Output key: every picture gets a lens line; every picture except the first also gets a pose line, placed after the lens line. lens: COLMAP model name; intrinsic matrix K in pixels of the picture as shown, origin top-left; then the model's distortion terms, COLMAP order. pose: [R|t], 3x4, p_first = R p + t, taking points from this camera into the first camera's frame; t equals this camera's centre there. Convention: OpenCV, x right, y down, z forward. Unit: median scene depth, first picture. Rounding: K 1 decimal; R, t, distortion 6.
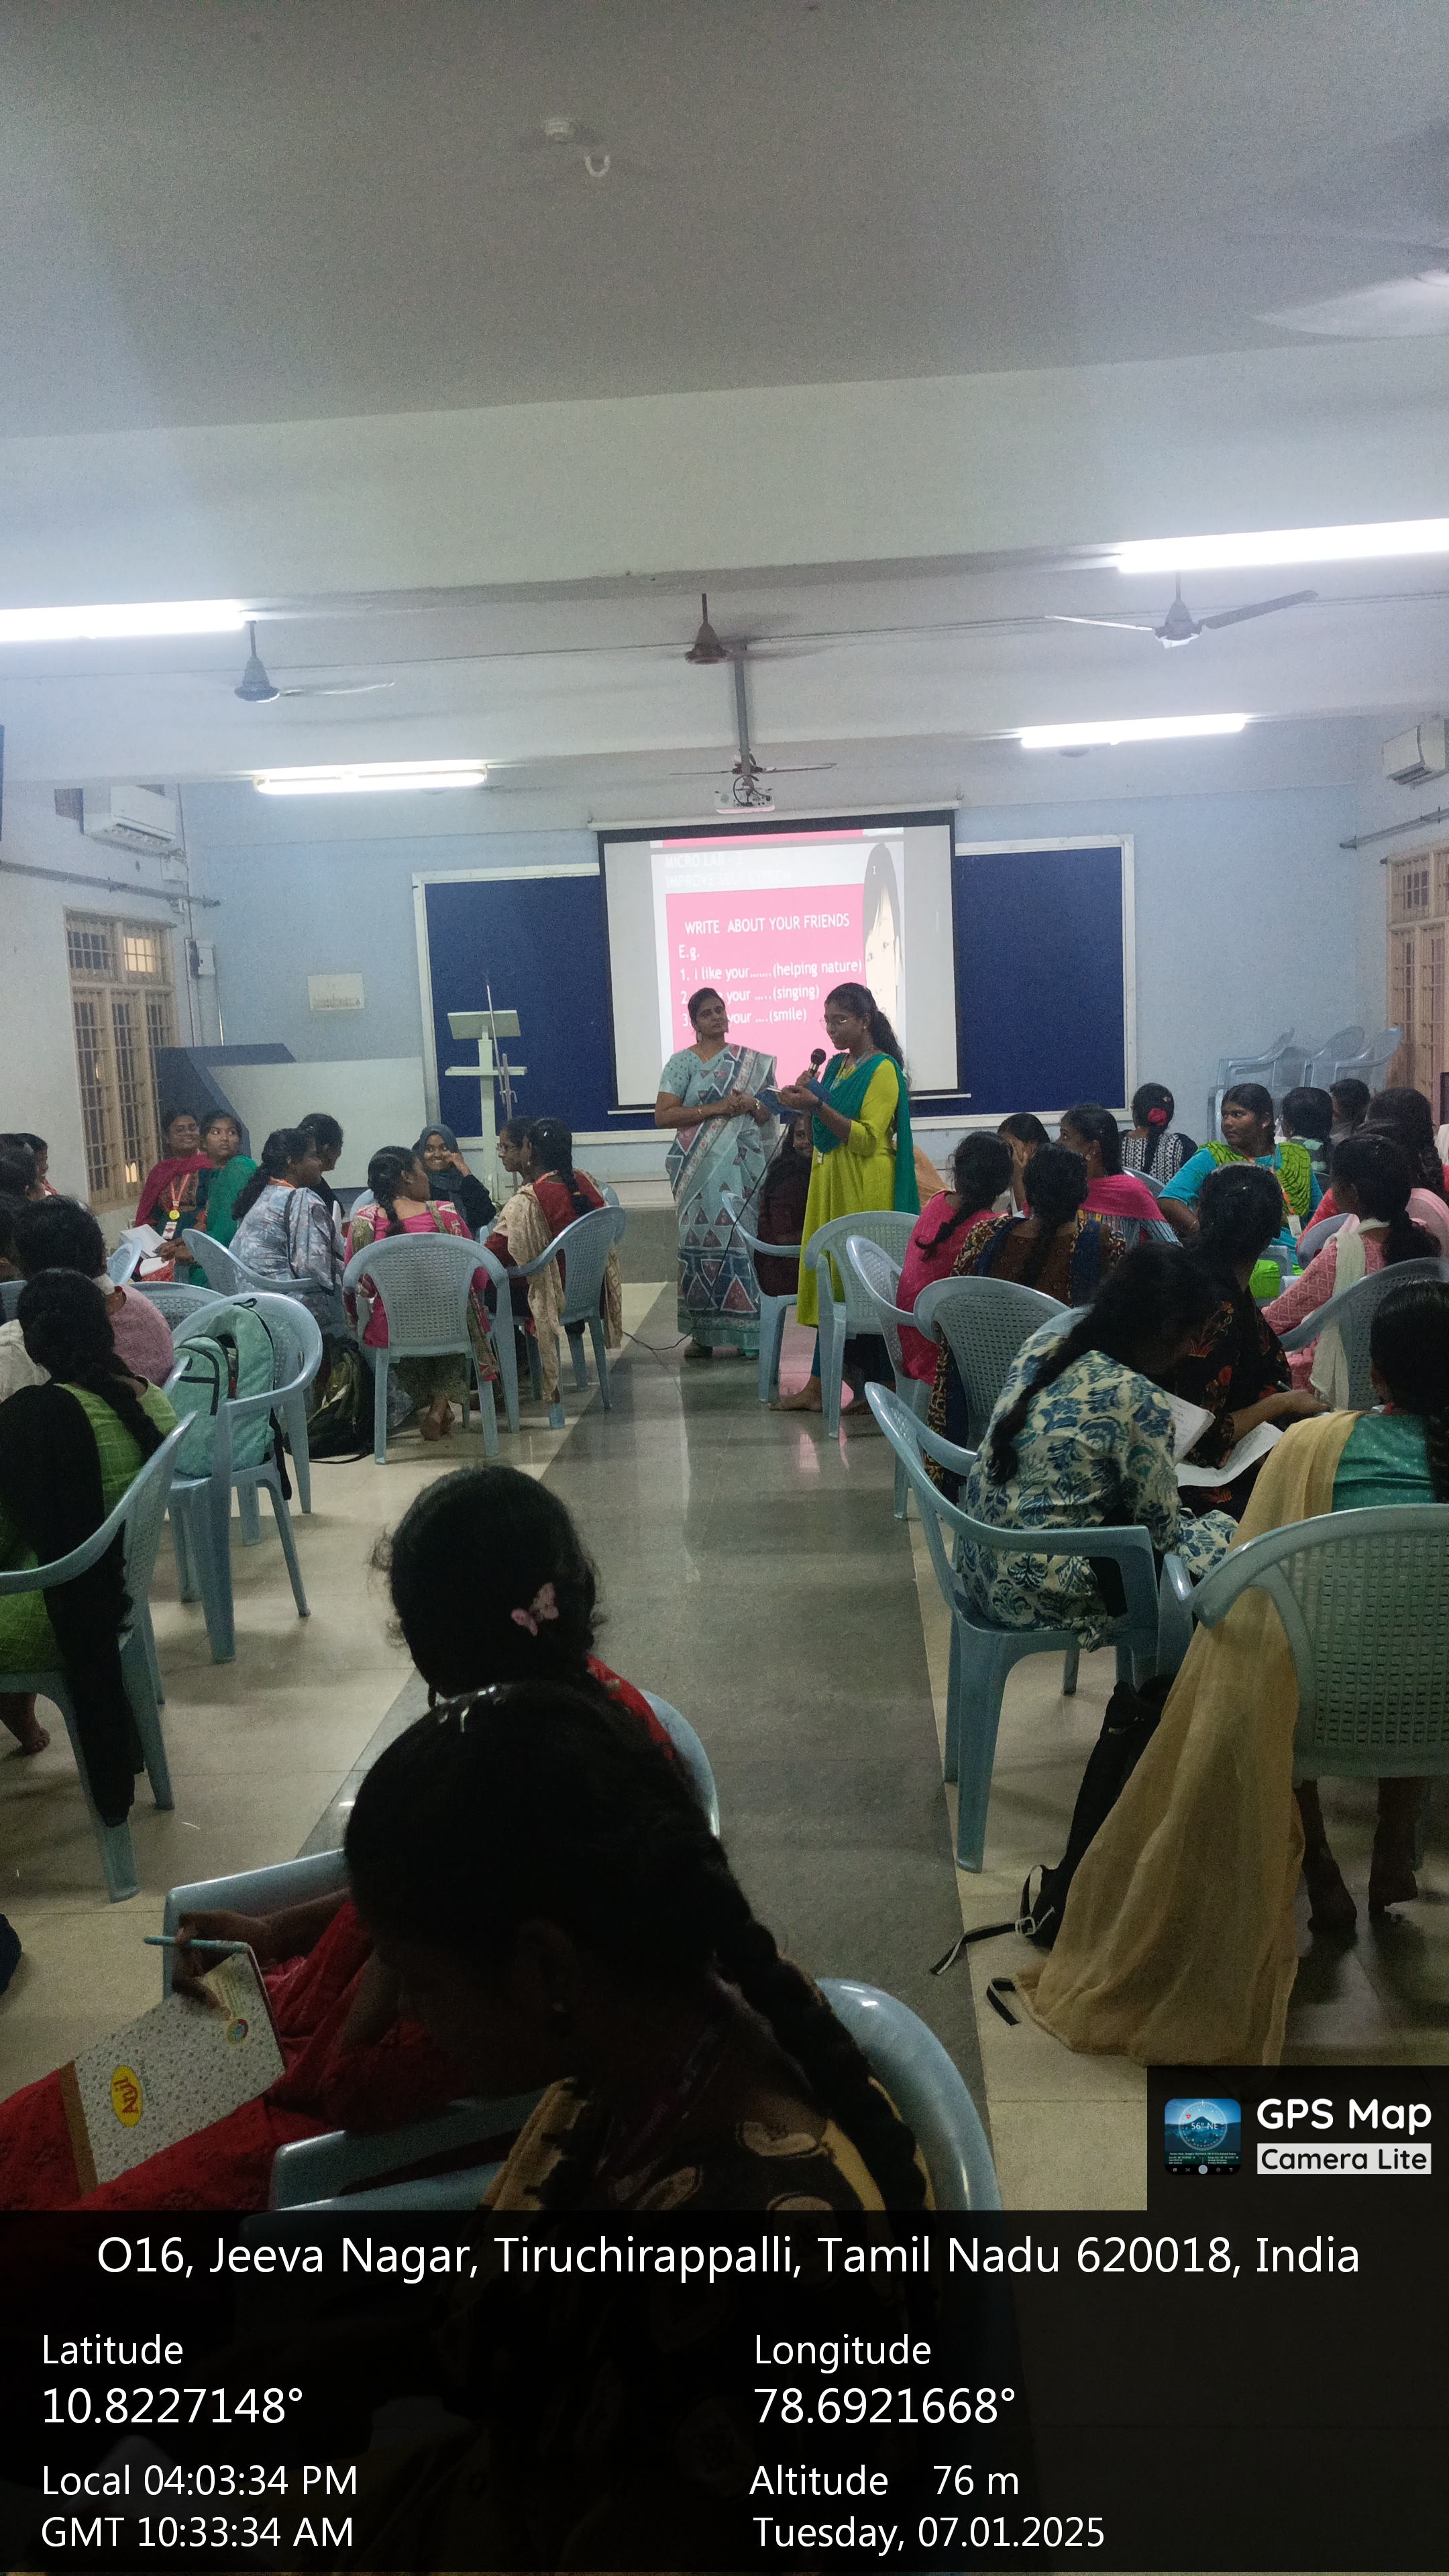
lens RADIAL K [[1856.1, 0, 744.4], [0, 1856.1, 1286.3], [0, 0, 1]] dist [0.012673, -0.003986]
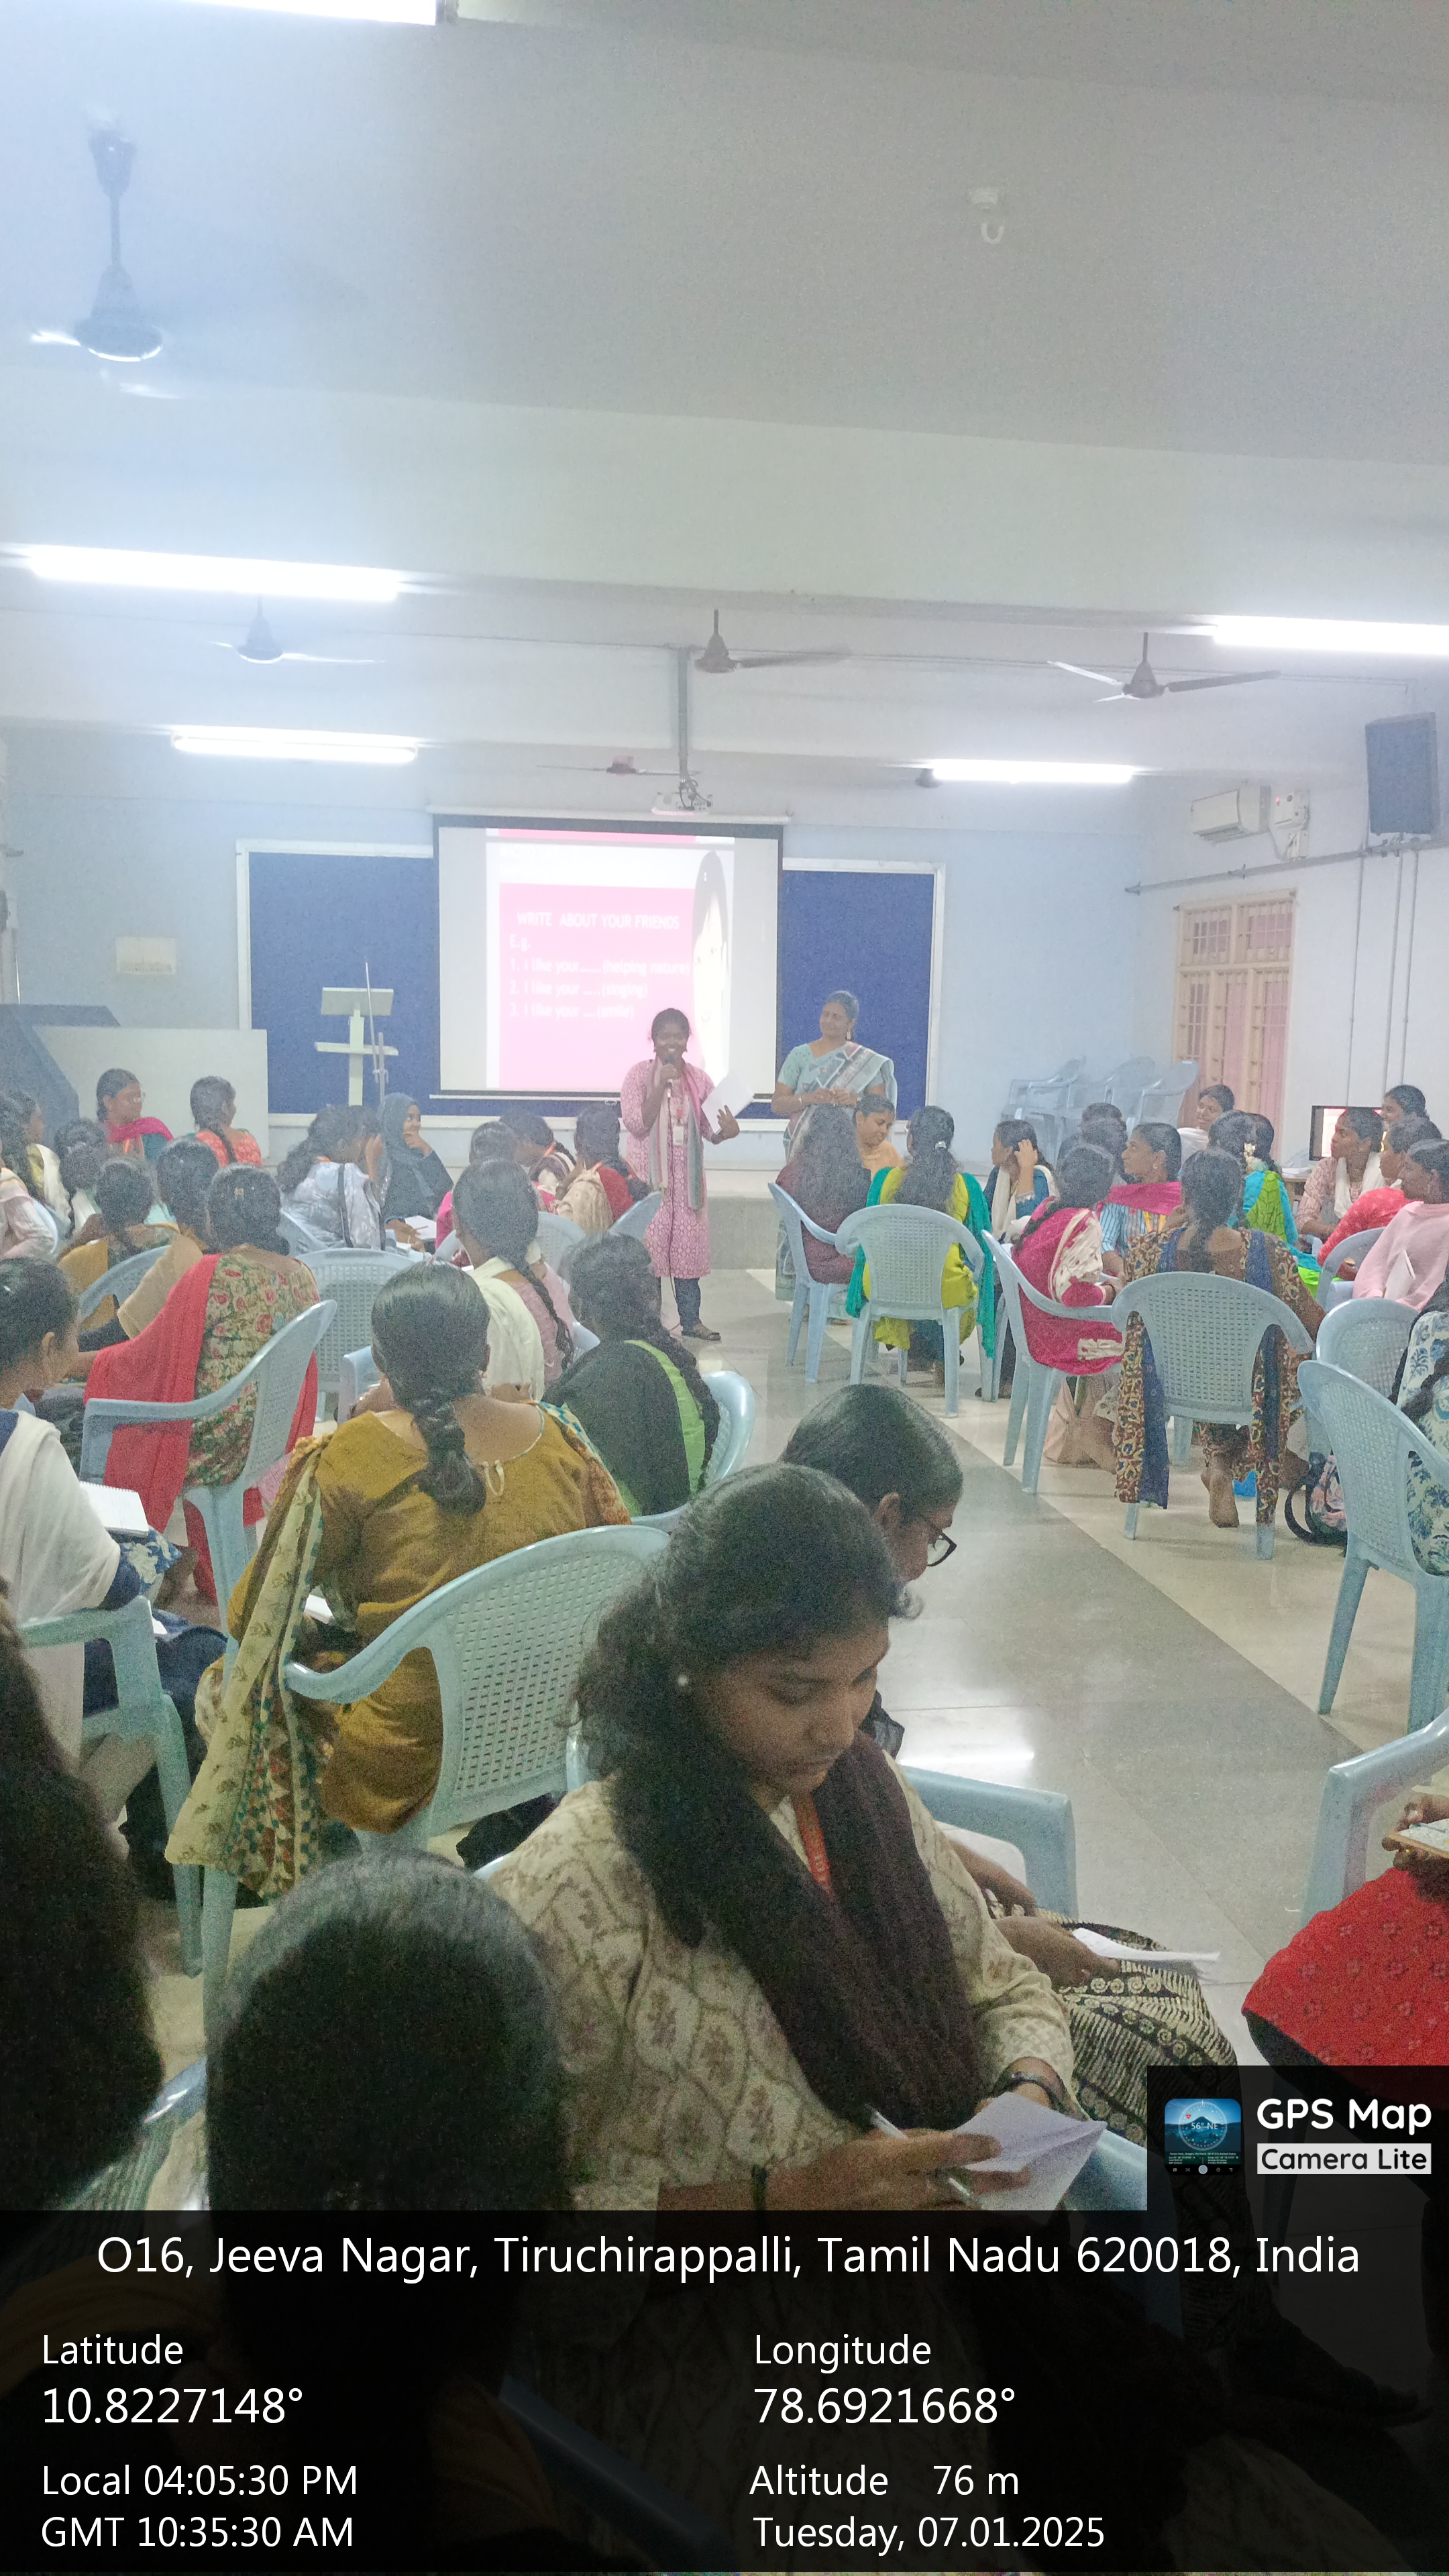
lens RADIAL K [[1860.3, 0, 725.9], [0, 1860.3, 1276.8], [0, 0, 1]] dist [0.013160, -0.004833]
pose [[0.974272, 0.035120, 0.222624, -0.151399], [-0.033980, 0.999382, -0.008947, 0.006734], [-0.222801, 0.001152, 0.974863, -0.008148]]
